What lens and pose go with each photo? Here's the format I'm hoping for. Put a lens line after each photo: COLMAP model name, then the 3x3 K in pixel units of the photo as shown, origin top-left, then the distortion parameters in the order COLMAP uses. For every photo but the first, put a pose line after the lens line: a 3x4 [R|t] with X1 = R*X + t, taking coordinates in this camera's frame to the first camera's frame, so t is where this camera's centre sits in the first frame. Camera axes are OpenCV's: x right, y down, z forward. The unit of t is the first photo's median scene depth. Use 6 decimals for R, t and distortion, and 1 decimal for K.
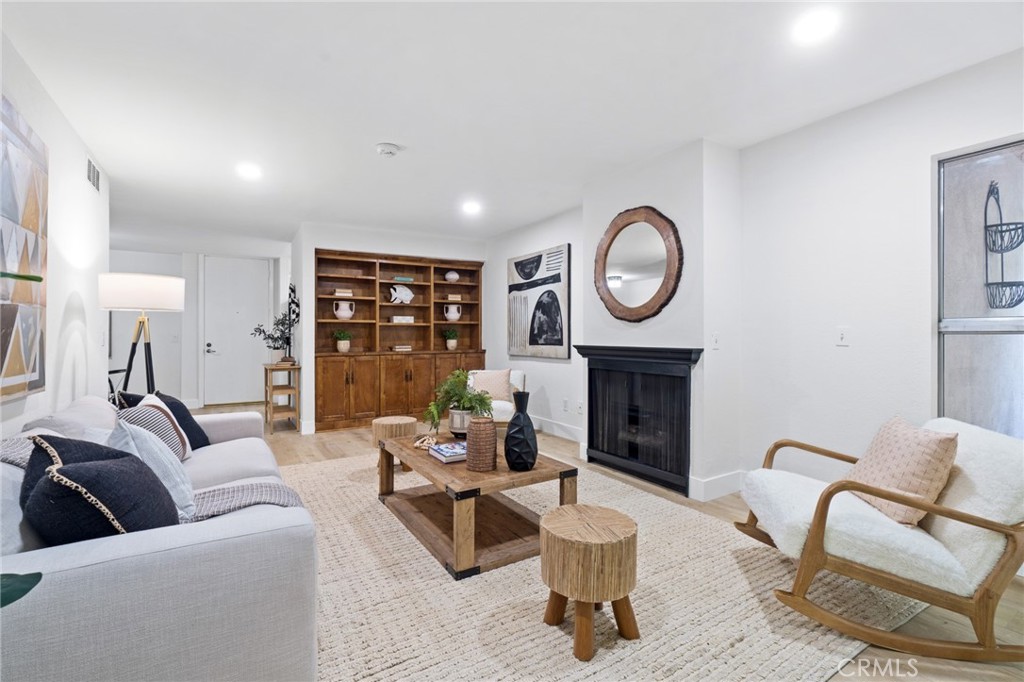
lens RADIAL K [[464.7, 0, 507.7], [0, 464.7, 334.8], [0, 0, 1]] dist [-0.003567, -0.000296]
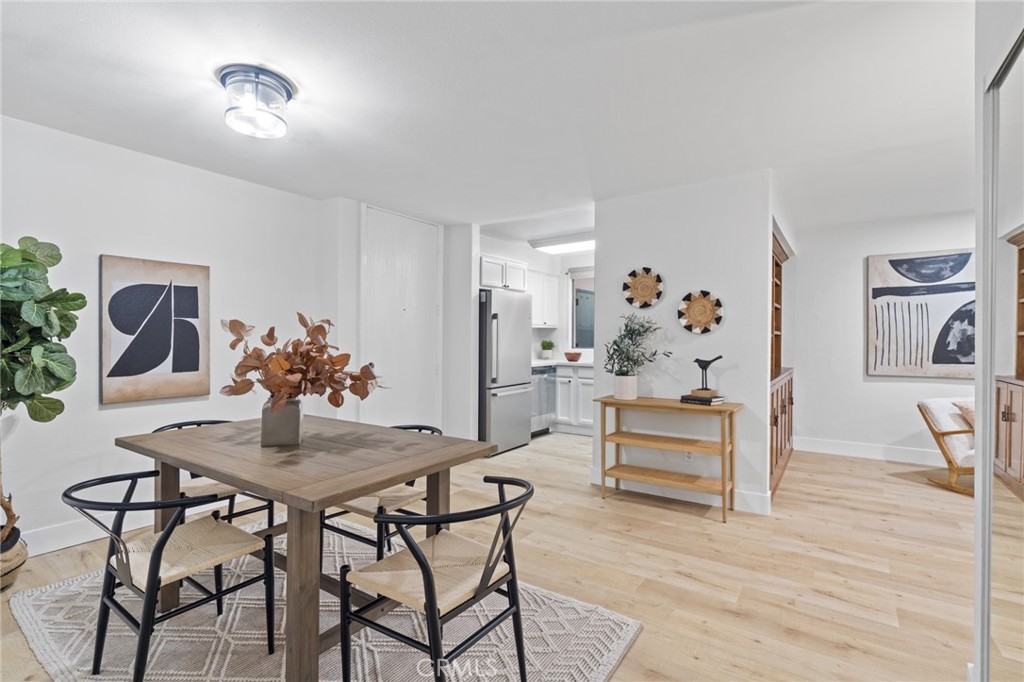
lens RADIAL K [[484.5, 0, 502.5], [0, 484.5, 336.8], [0, 0, 1]] dist [-0.007572, 0.002521]
pose [[0.917872, 0.008172, 0.396793, -1.323389], [-0.006465, 0.999963, -0.005637, -0.020385], [-0.396825, 0.002609, 0.917891, 0.714874]]
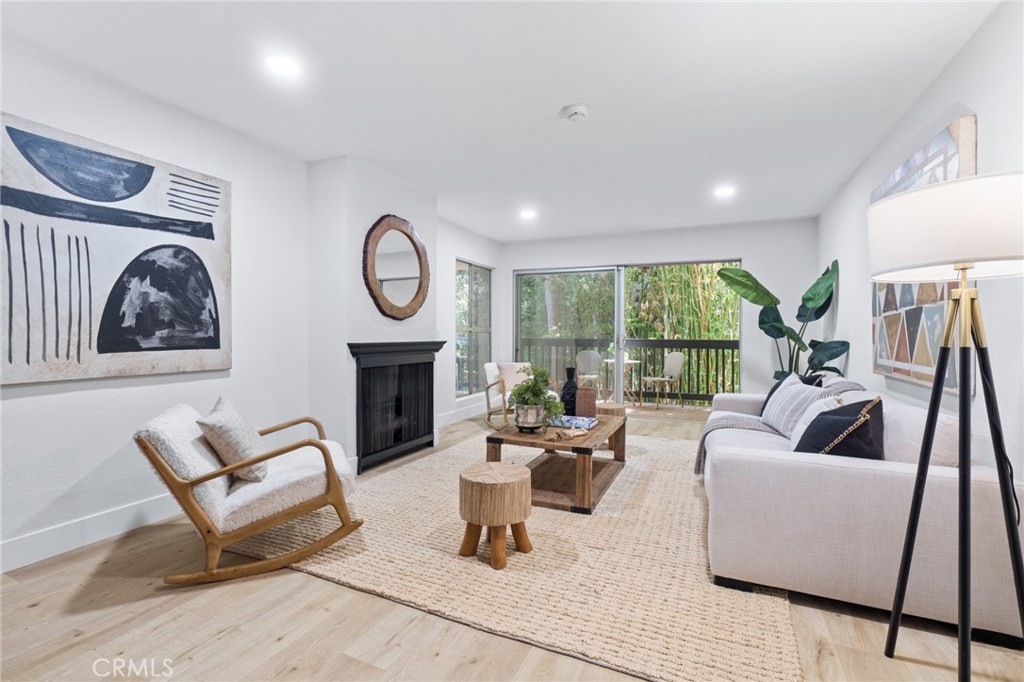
lens RADIAL K [[464.7, 0, 505.2], [0, 464.7, 338.8], [0, 0, 1]] dist [-0.003567, -0.000296]
pose [[-0.559374, -0.010743, 0.828846, -0.710584], [-0.002303, 0.999932, 0.011407, 0.004034], [-0.828912, 0.004472, -0.559361, 1.258315]]
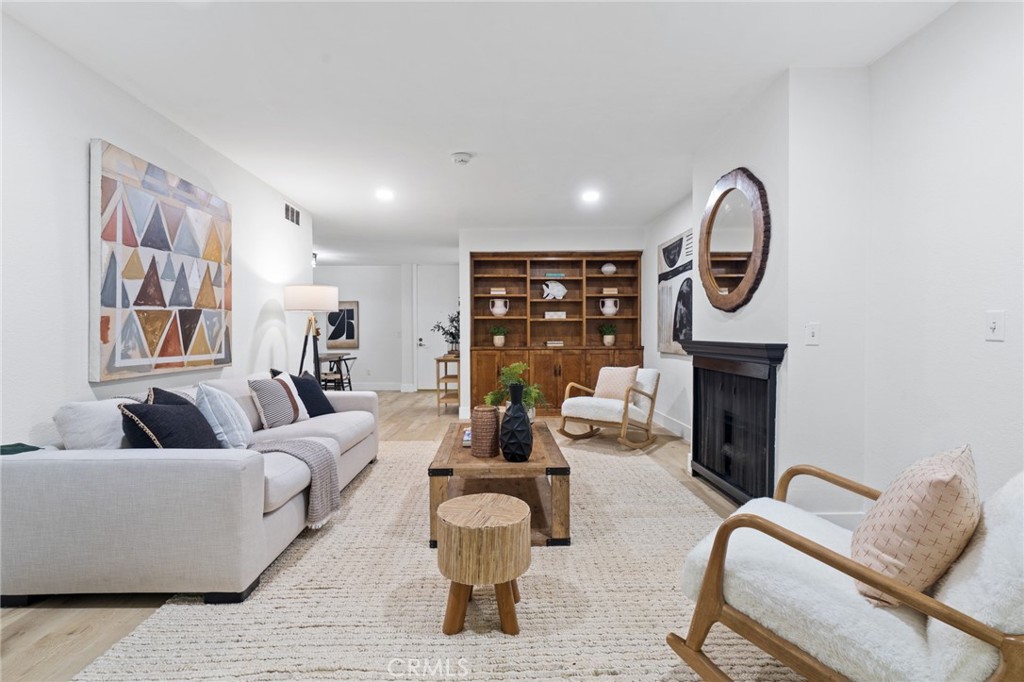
lens RADIAL K [[484.5, 0, 503.9], [0, 484.5, 343.9], [0, 0, 1]] dist [-0.007572, 0.002521]
pose [[0.860615, 0.010556, -0.509146, 0.325462], [0.001295, 0.999737, 0.022917, 0.008024], [0.509254, -0.020382, 0.860375, 0.053183]]
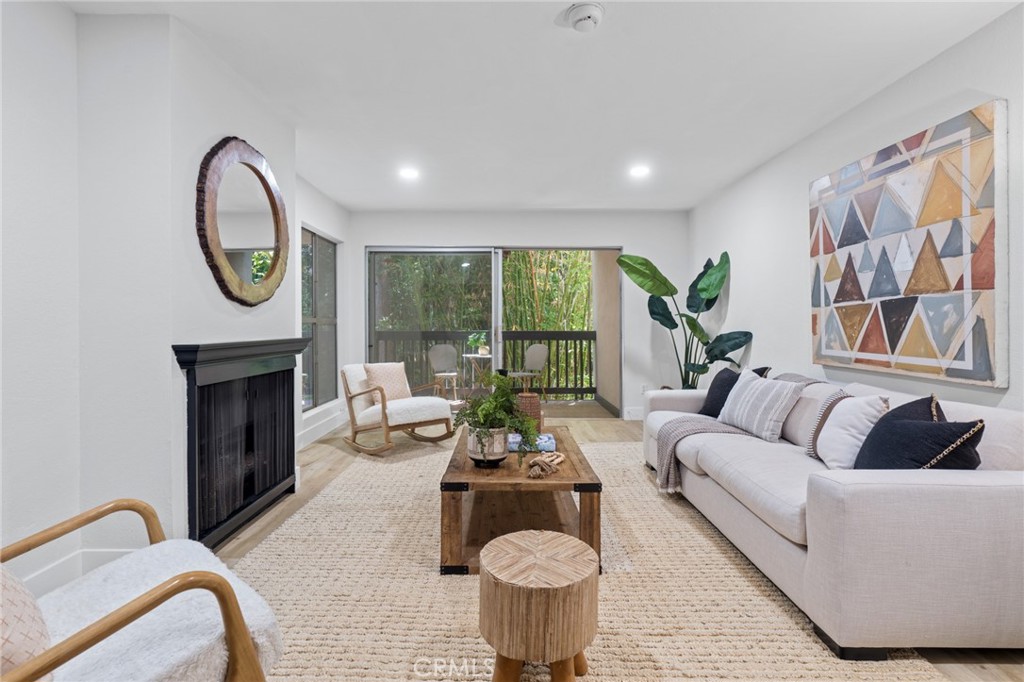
lens RADIAL K [[484.5, 0, 503.7], [0, 484.5, 327.1], [0, 0, 1]] dist [-0.007572, 0.002521]
pose [[-0.849295, -0.000116, 0.527918, -0.399811], [0.003024, 0.999983, 0.005084, 0.001947], [-0.527910, 0.005914, -0.849280, 1.267793]]
